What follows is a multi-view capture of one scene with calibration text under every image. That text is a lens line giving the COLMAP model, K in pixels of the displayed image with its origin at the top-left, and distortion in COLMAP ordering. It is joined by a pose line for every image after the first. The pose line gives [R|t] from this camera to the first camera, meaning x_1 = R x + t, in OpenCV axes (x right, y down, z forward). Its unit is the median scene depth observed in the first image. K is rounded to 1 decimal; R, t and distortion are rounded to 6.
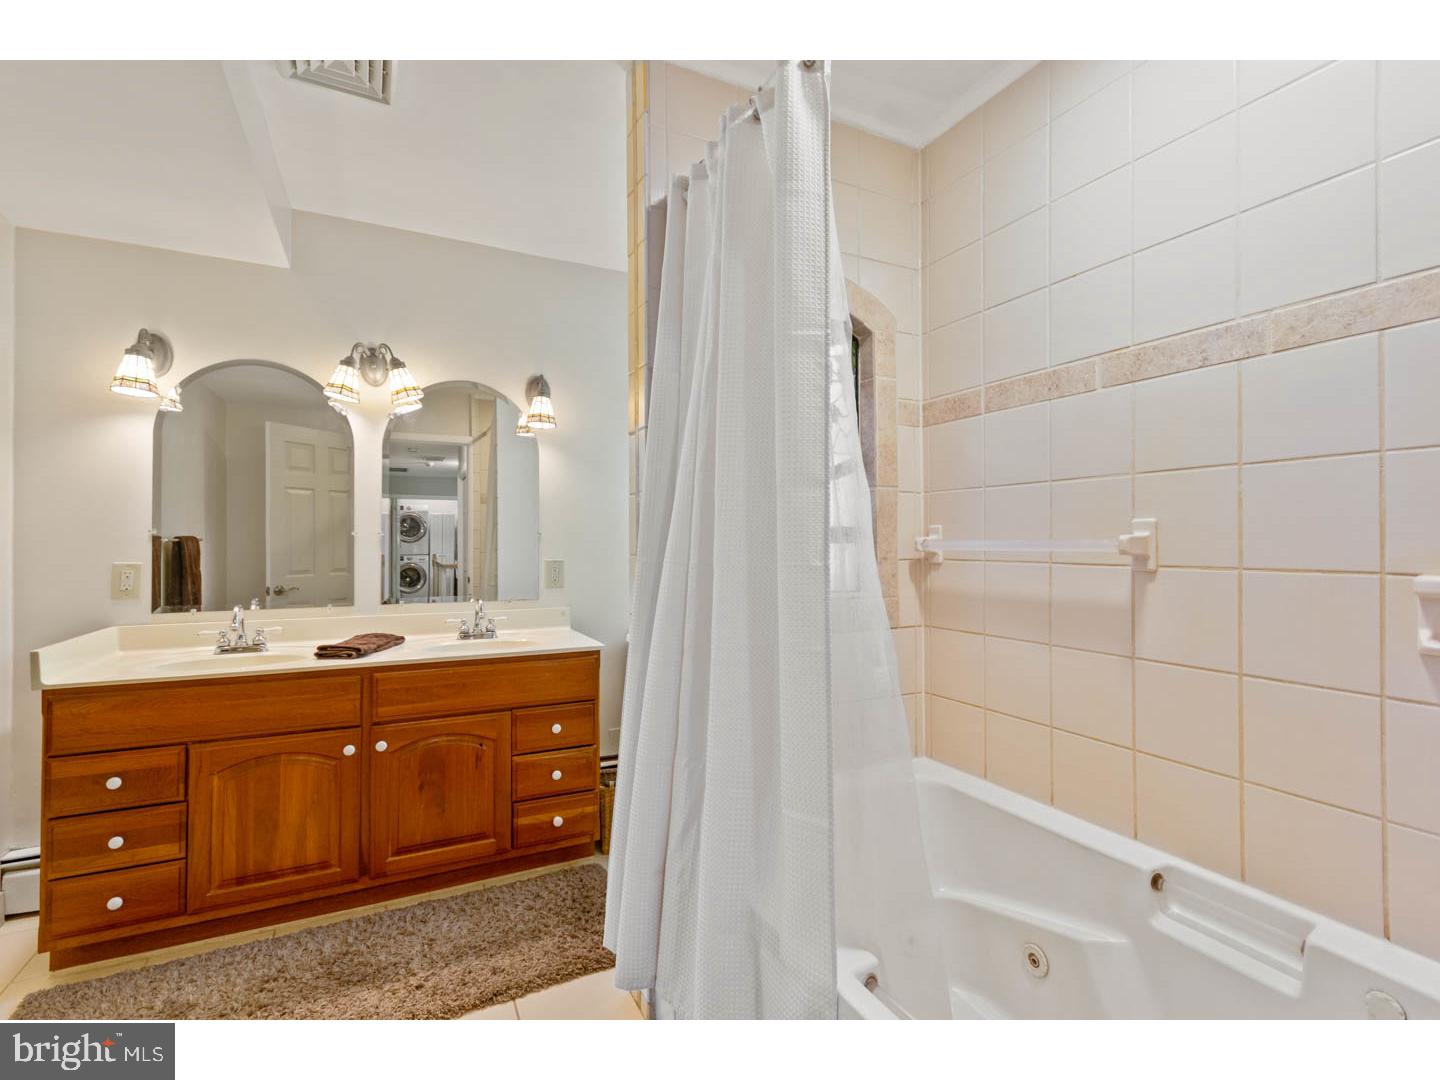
lens RADIAL K [[652.7, 0, 709.8], [0, 652.7, 537.2], [0, 0, 1]] dist [-0.000754, -0.000920]
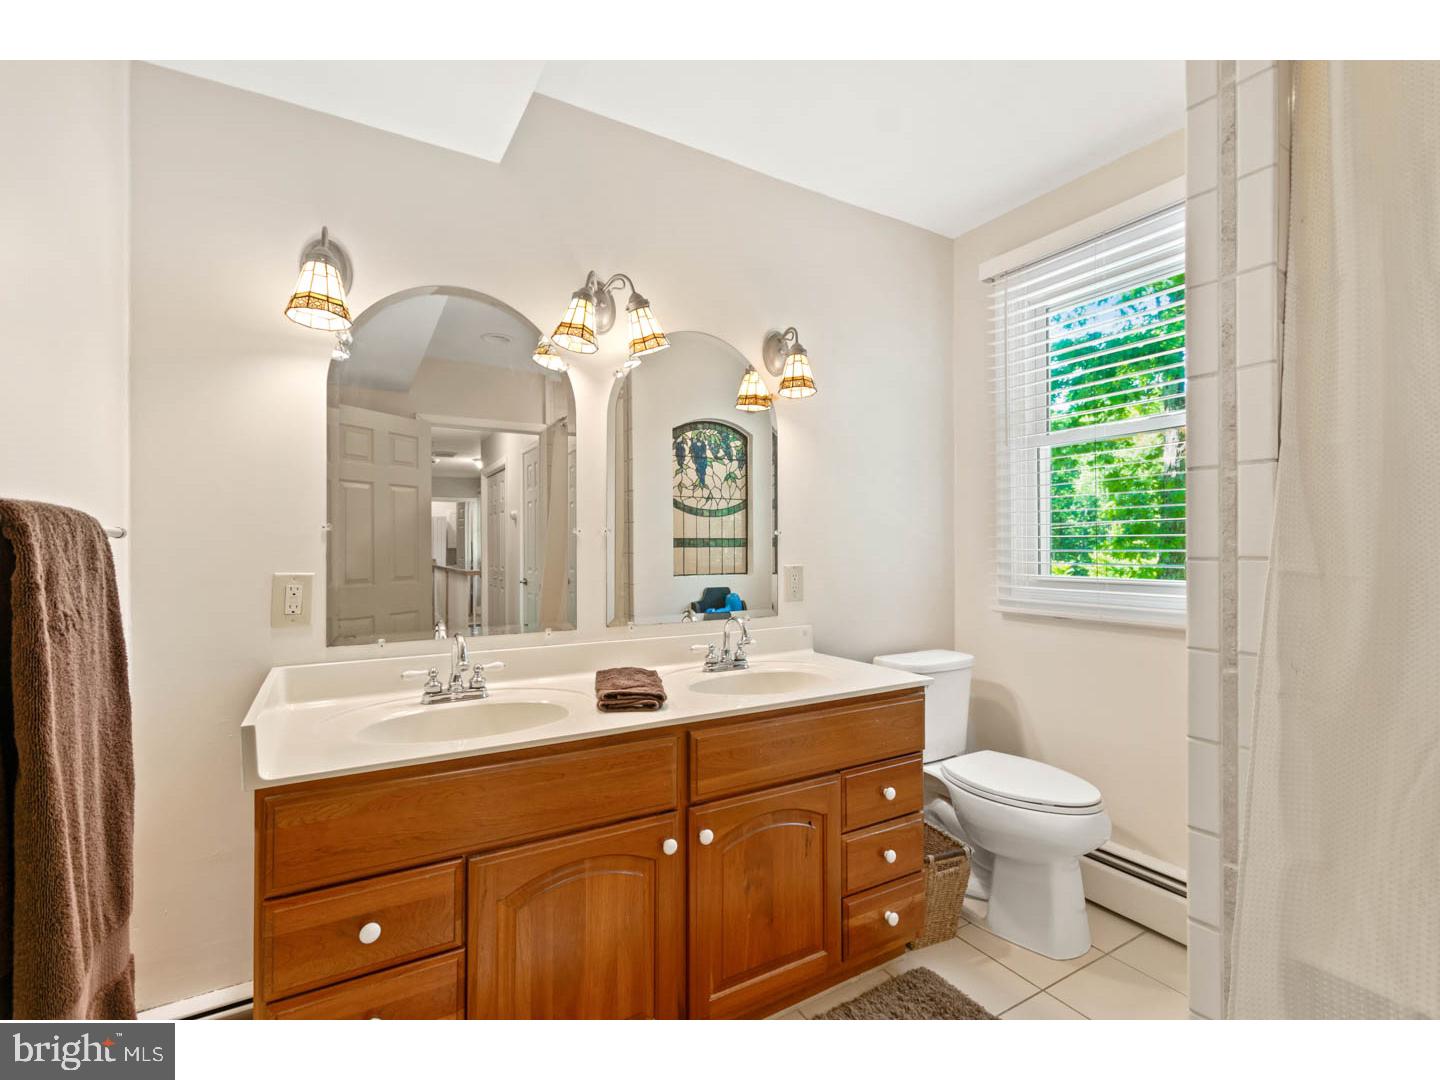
lens RADIAL K [[652.7, 0, 728.7], [0, 652.7, 544.7], [0, 0, 1]] dist [-0.000754, -0.000920]
pose [[0.997308, -0.001587, 0.073312, -0.483184], [0.001095, 0.999977, 0.006743, 0.004996], [-0.073321, -0.006645, 0.997286, 0.281958]]
